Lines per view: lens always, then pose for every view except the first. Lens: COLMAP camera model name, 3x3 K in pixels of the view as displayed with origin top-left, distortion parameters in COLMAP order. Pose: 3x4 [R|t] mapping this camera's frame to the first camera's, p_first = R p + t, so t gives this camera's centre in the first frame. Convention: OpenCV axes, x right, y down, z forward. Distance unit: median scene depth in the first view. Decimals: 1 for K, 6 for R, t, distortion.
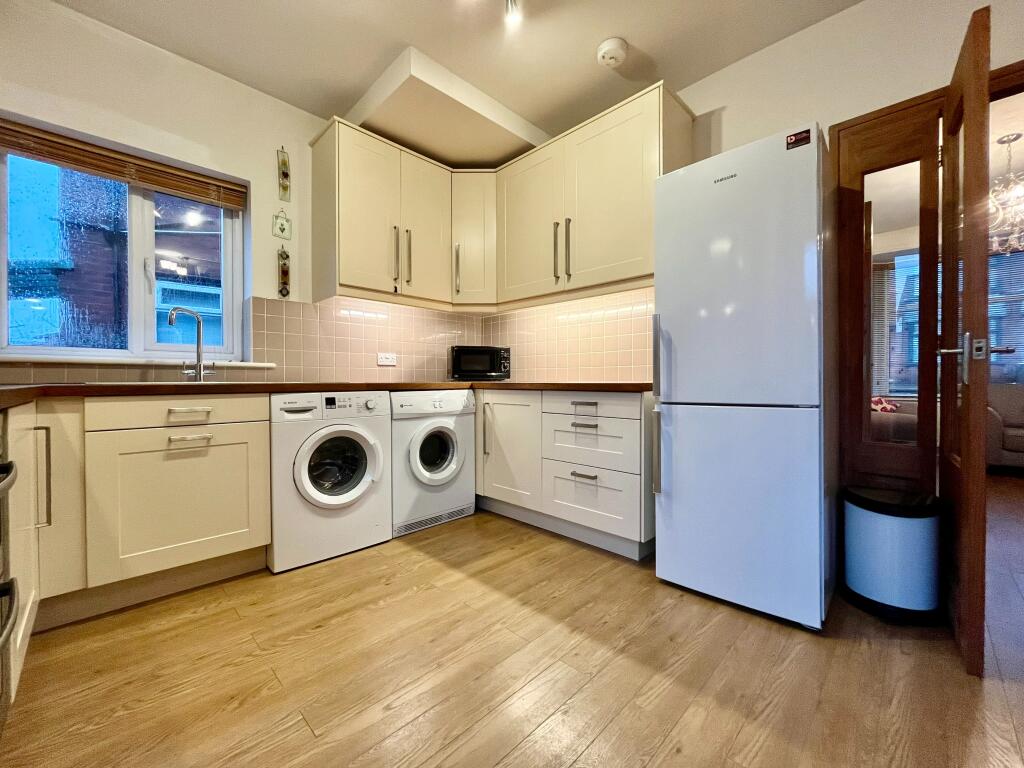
lens RADIAL K [[412.7, 0, 511.4], [0, 412.7, 384.4], [0, 0, 1]] dist [-0.005553, -0.000224]
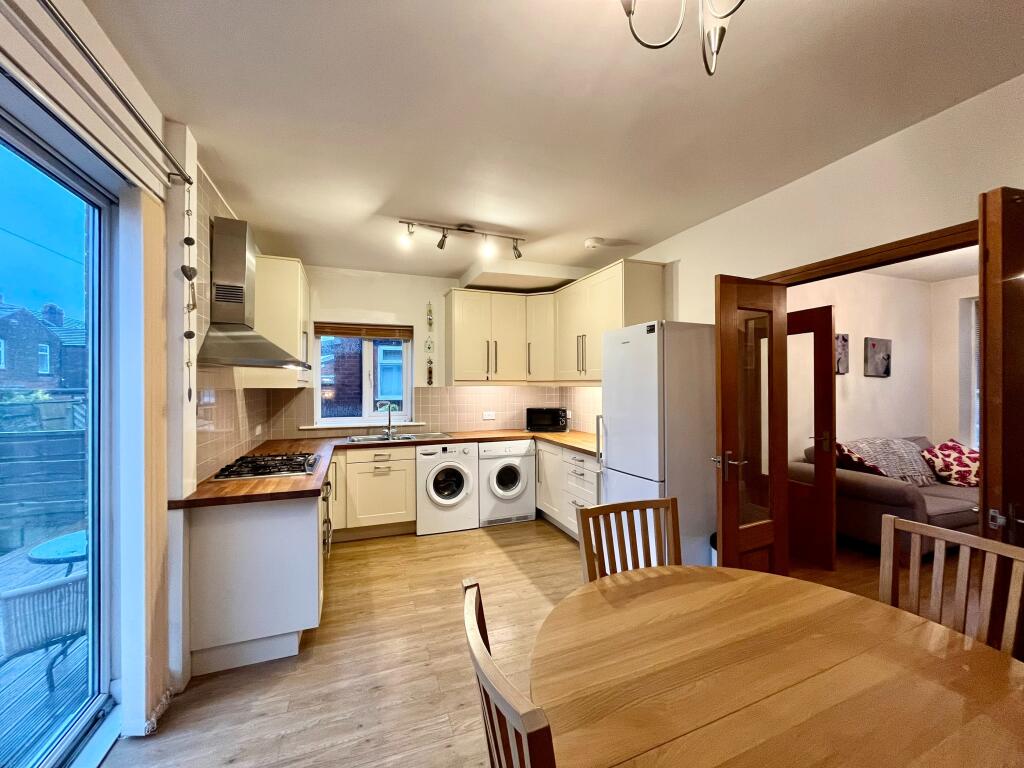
lens RADIAL K [[412.7, 0, 513.1], [0, 412.7, 385.3], [0, 0, 1]] dist [-0.005553, -0.000224]
pose [[0.914011, -0.001320, -0.405688, 0.608745], [-0.002414, 0.999959, -0.008692, -0.233847], [0.405683, 0.008924, 0.913970, -0.596604]]
